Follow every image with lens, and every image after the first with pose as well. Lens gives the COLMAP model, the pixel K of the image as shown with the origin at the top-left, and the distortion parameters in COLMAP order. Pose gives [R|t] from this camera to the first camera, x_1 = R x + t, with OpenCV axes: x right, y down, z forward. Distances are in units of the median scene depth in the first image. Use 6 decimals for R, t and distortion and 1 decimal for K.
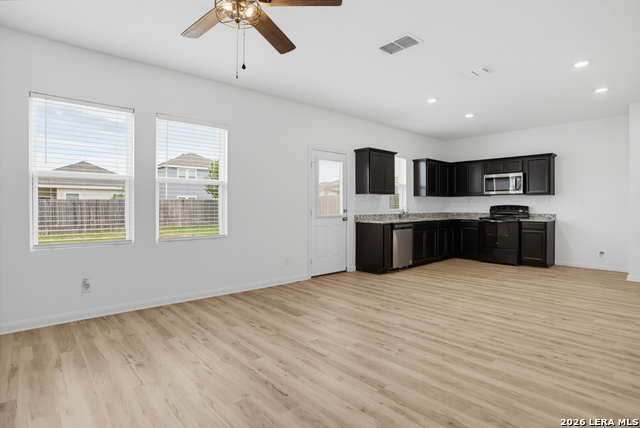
lens RADIAL K [[333.0, 0, 318.2], [0, 333.0, 209.0], [0, 0, 1]] dist [-0.071710, 0.030328]
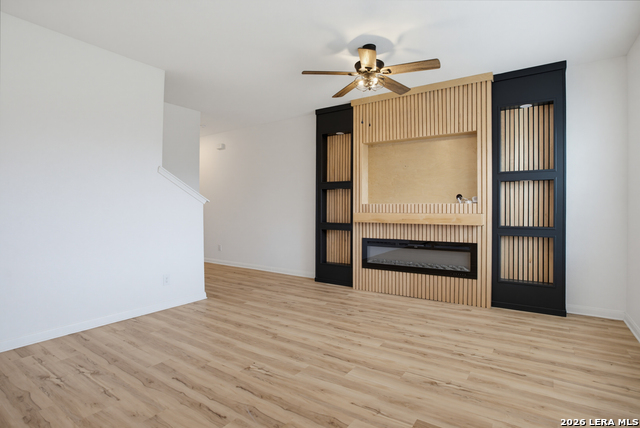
lens RADIAL K [[333.0, 0, 318.2], [0, 333.0, 209.0], [0, 0, 1]] dist [-0.071710, 0.030328]
pose [[-0.970881, -0.003453, -0.239538, 0.125355], [-0.004122, 0.999989, 0.002291, -0.005096], [0.239528, 0.003212, -0.970884, 0.859117]]
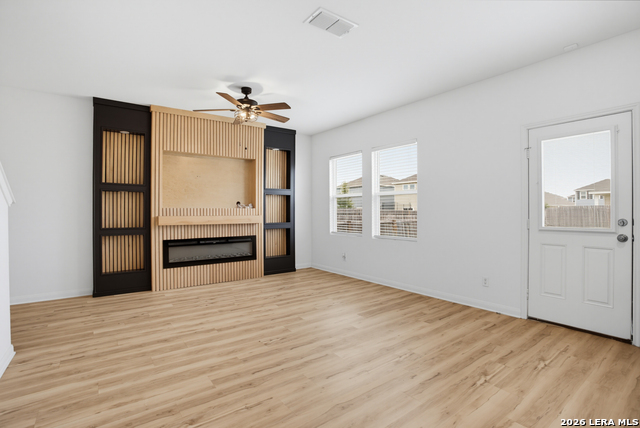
lens RADIAL K [[311.8, 0, 320.0], [0, 311.8, 214.0], [0, 0, 1]] dist [-0.027278, 0.000550]
pose [[-0.090021, 0.007801, -0.995909, 0.571737], [-0.005556, 0.999950, 0.008334, -0.008740], [0.995924, 0.006283, -0.089973, 0.569662]]
